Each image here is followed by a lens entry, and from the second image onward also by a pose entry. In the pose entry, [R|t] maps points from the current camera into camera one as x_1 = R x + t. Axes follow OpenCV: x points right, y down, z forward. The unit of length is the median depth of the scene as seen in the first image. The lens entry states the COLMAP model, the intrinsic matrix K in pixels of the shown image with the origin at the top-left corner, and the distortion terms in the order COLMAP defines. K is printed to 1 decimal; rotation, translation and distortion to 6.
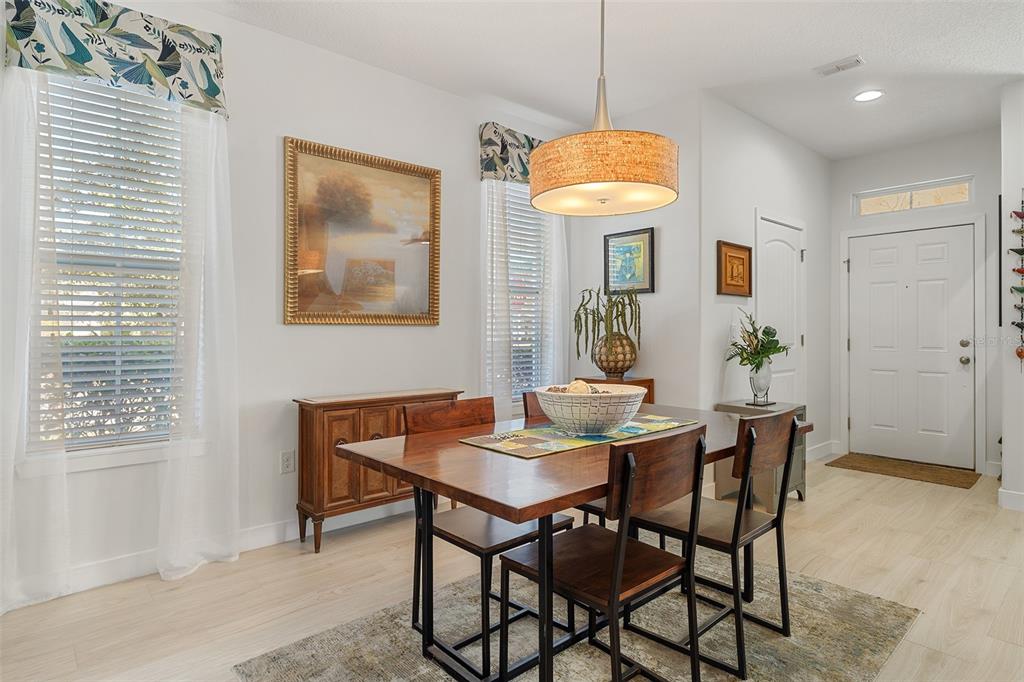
lens RADIAL K [[553.4, 0, 508.1], [0, 553.4, 332.0], [0, 0, 1]] dist [-0.006222, 0.000340]
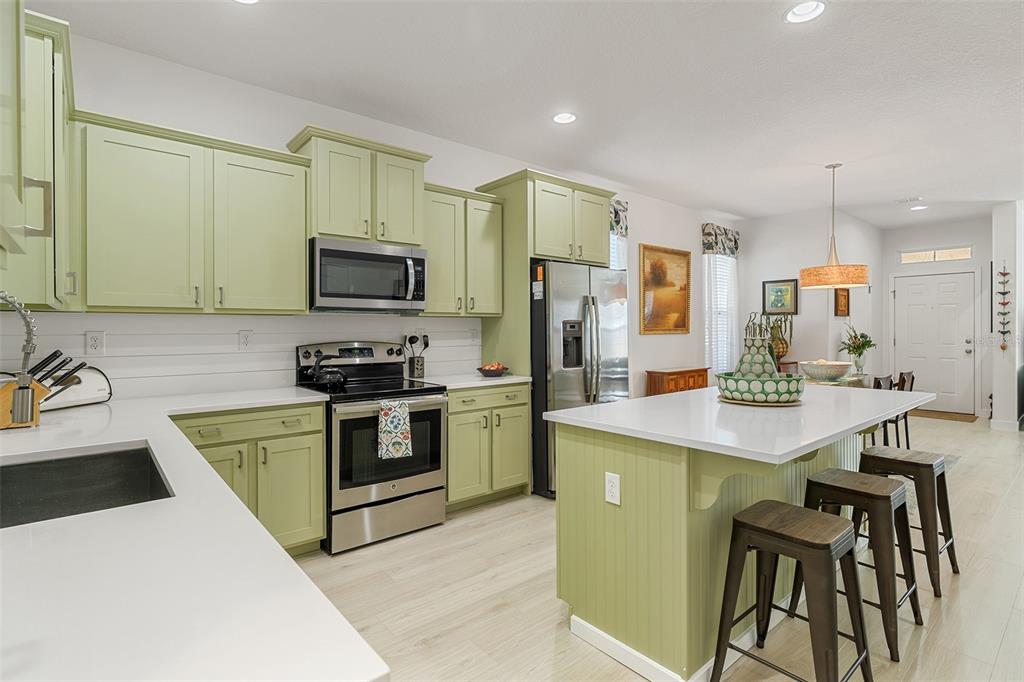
lens RADIAL K [[499.5, 0, 511.1], [0, 499.5, 330.4], [0, 0, 1]] dist [-0.000597, 0.000136]
pose [[0.999806, -0.003453, -0.019411, -0.667739], [0.003571, 0.999975, 0.006053, -0.033076], [0.019390, -0.006121, 0.999793, -0.688502]]
